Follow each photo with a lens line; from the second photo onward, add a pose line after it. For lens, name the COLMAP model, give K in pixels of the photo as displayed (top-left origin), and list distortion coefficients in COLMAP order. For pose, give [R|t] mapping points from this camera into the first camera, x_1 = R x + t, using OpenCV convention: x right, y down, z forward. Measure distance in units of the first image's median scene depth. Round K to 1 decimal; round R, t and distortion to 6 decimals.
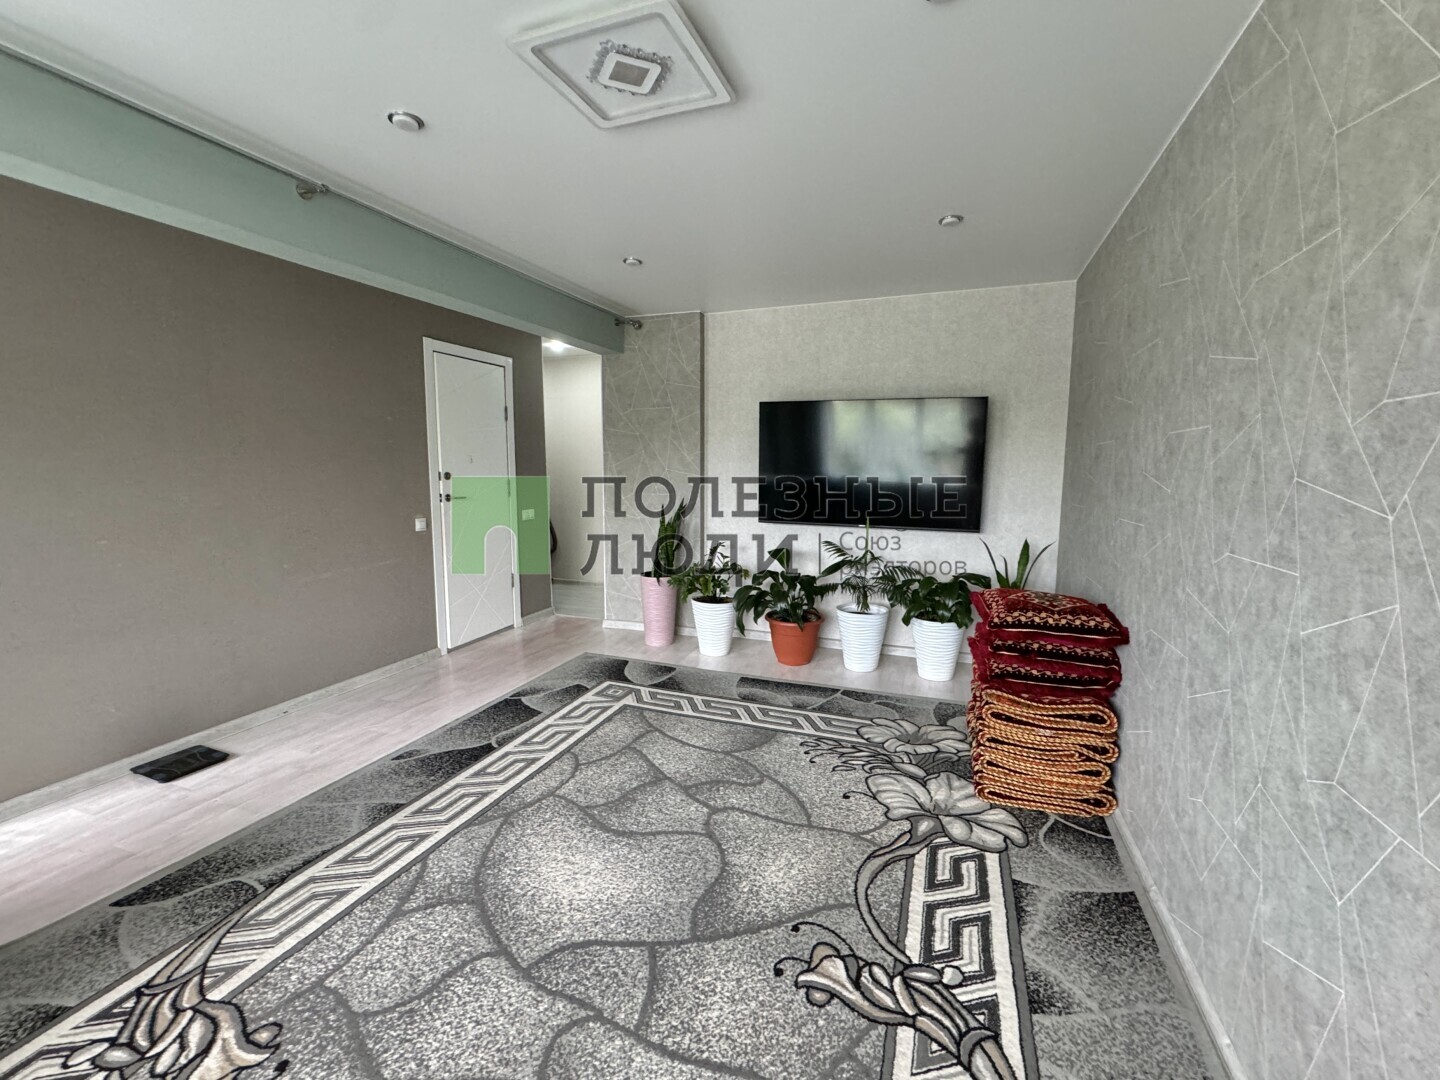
lens RADIAL K [[622.5, 0, 718.9], [0, 622.5, 540.7], [0, 0, 1]] dist [0.000613, -0.000670]
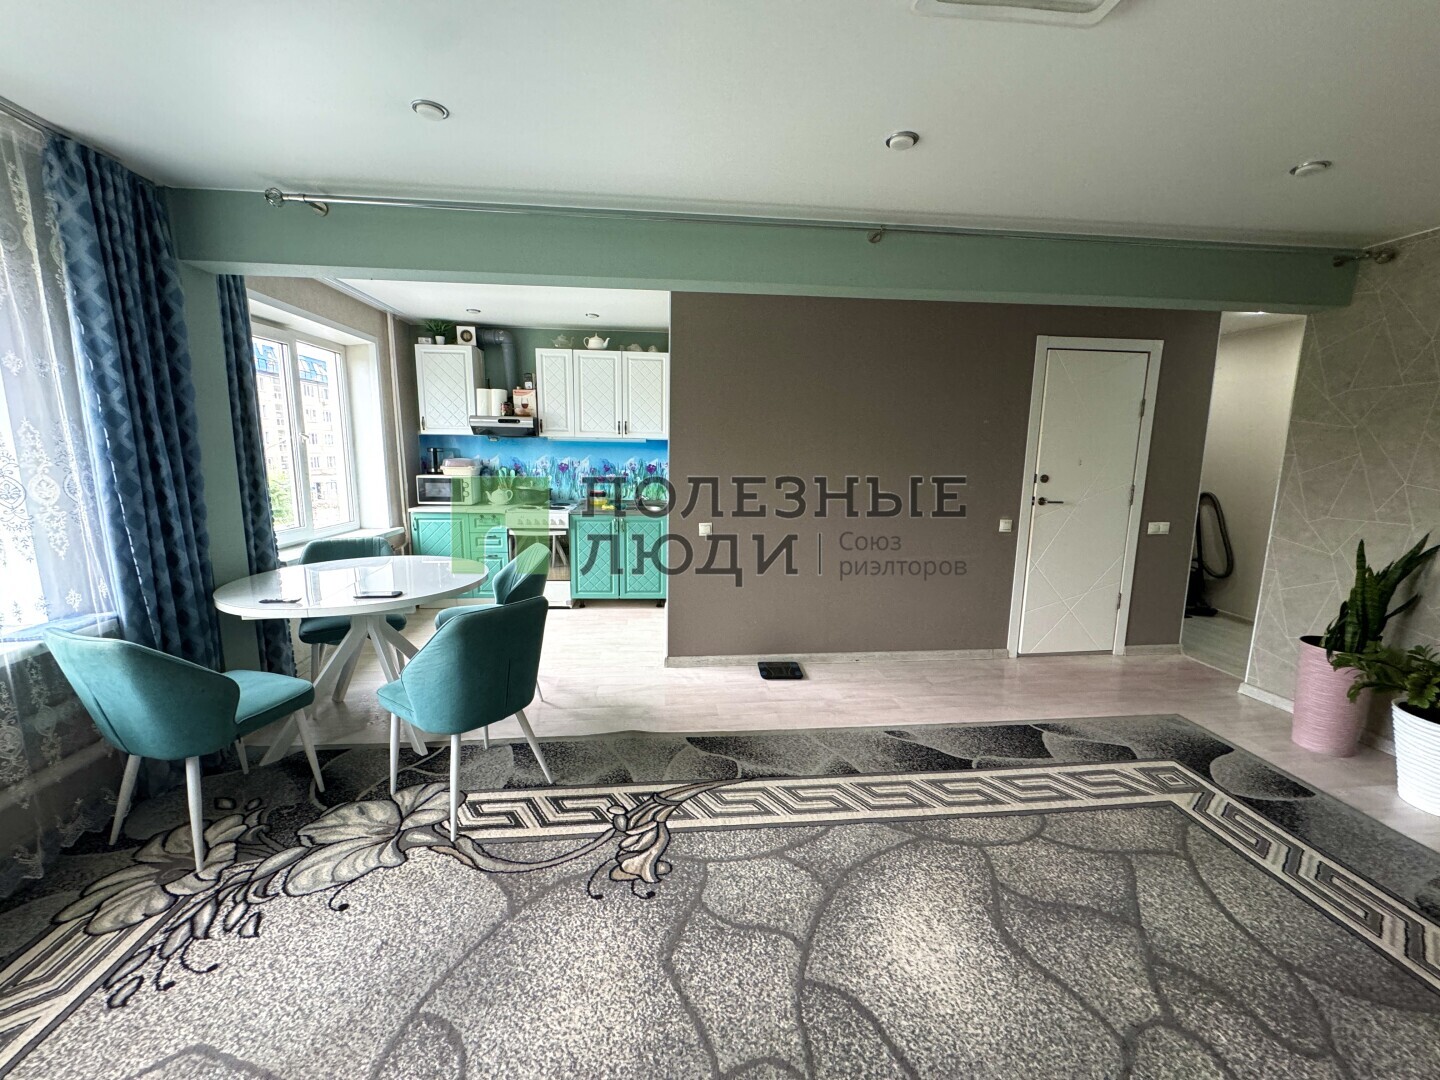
lens RADIAL K [[572.3, 0, 719.7], [0, 572.3, 540.0], [0, 0, 1]] dist [-0.001984, -0.000089]
pose [[0.442742, 0.143139, -0.885150, 0.209537], [-0.121952, 0.987615, 0.098710, -0.056105], [0.888317, 0.064243, 0.454715, 0.245977]]
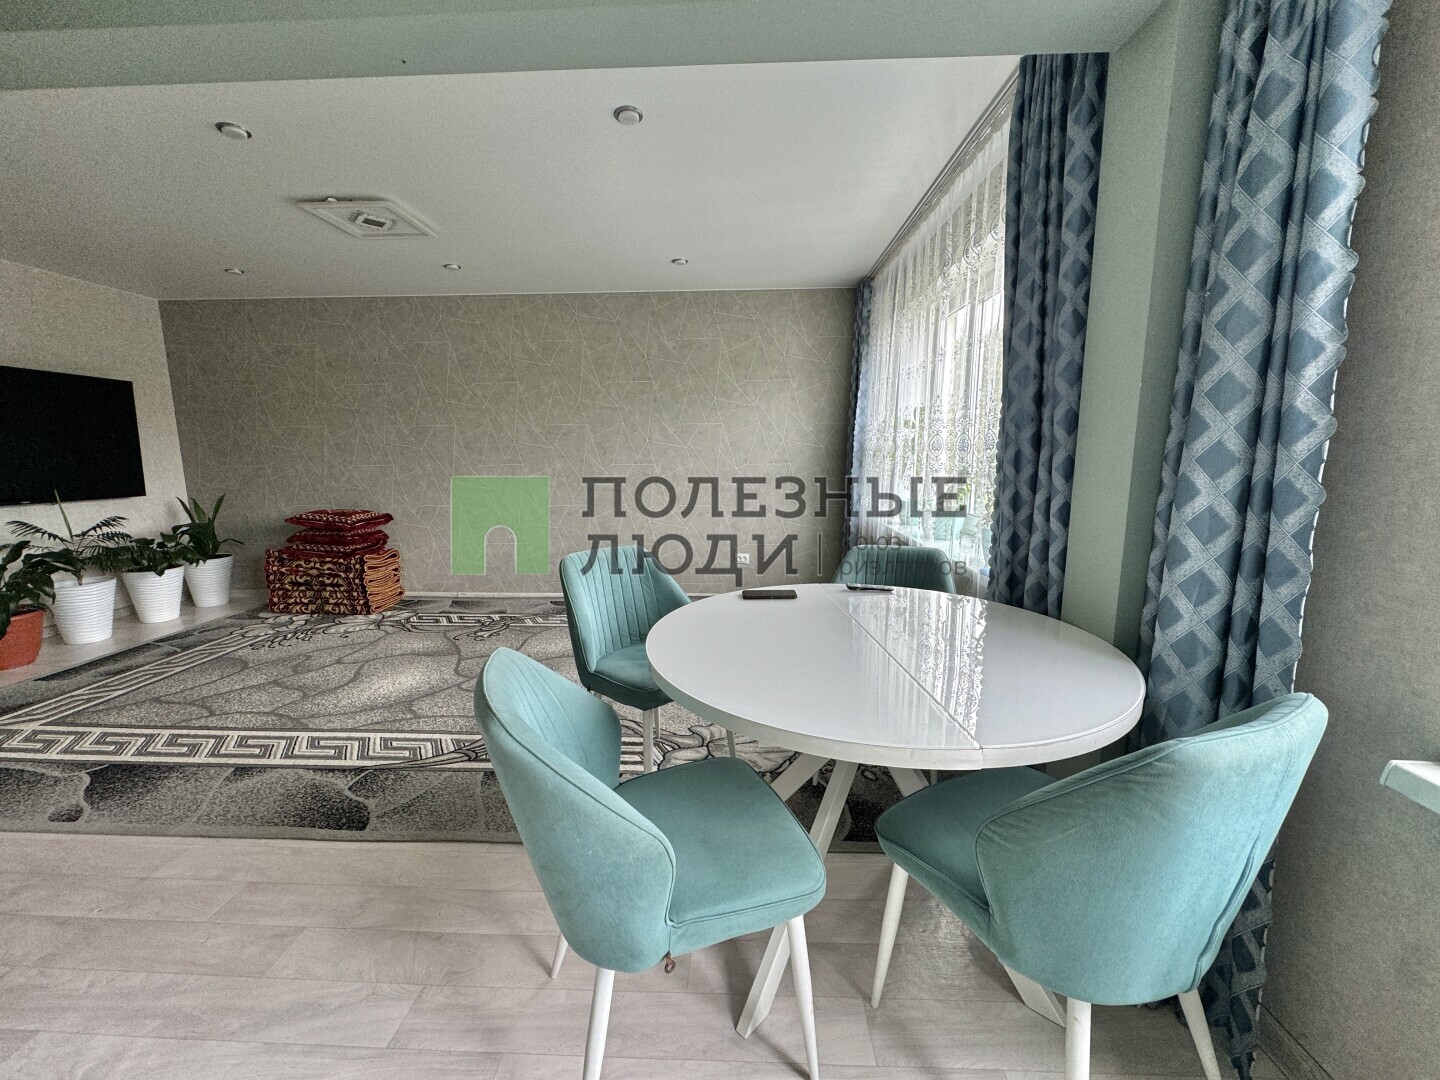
lens RADIAL K [[572.3, 0, 718.4], [0, 572.3, 535.6], [0, 0, 1]] dist [-0.001984, -0.000089]
pose [[-0.313345, -0.140137, 0.939242, -1.373298], [0.117921, 0.975655, 0.184910, -0.016464], [-0.942289, 0.168697, -0.289192, 0.418502]]
